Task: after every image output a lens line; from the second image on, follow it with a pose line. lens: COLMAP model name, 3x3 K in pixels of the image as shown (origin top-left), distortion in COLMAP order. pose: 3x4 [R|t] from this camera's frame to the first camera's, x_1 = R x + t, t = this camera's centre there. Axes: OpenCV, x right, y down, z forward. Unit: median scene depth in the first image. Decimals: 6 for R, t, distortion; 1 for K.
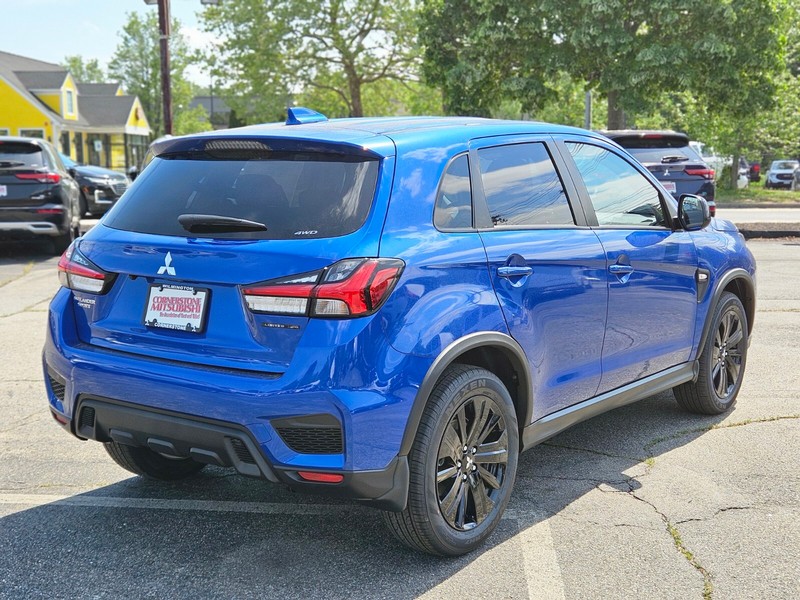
lens RADIAL K [[1109.7, 0, 398.5], [0, 1109.7, 320.2], [0, 0, 1]] dist [0.126028, -0.385950]
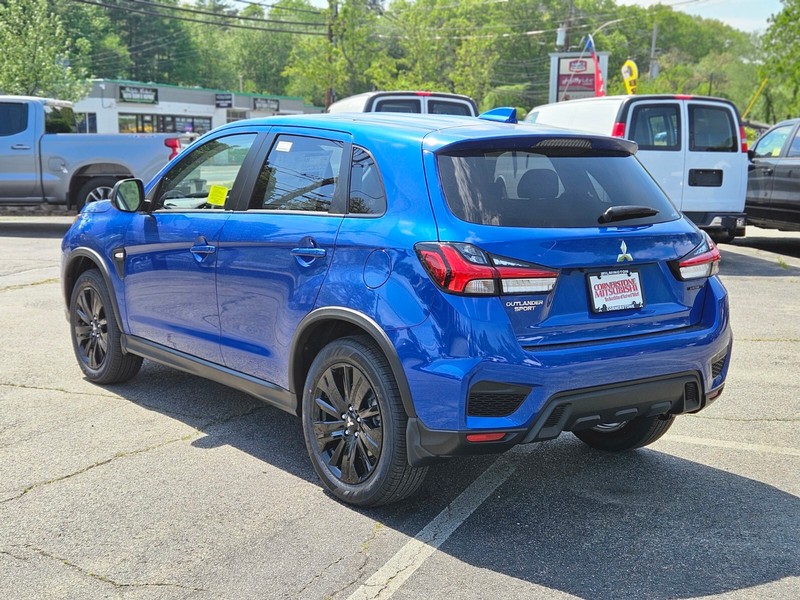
lens RADIAL K [[1109.7, 0, 398.5], [0, 1109.7, 320.2], [0, 0, 1]] dist [0.126028, -0.385950]
pose [[0.258933, -0.147565, 0.954557, -1.341254], [0.121717, 0.985368, 0.119312, -0.143408], [-0.958196, 0.085292, 0.273105, 0.916203]]
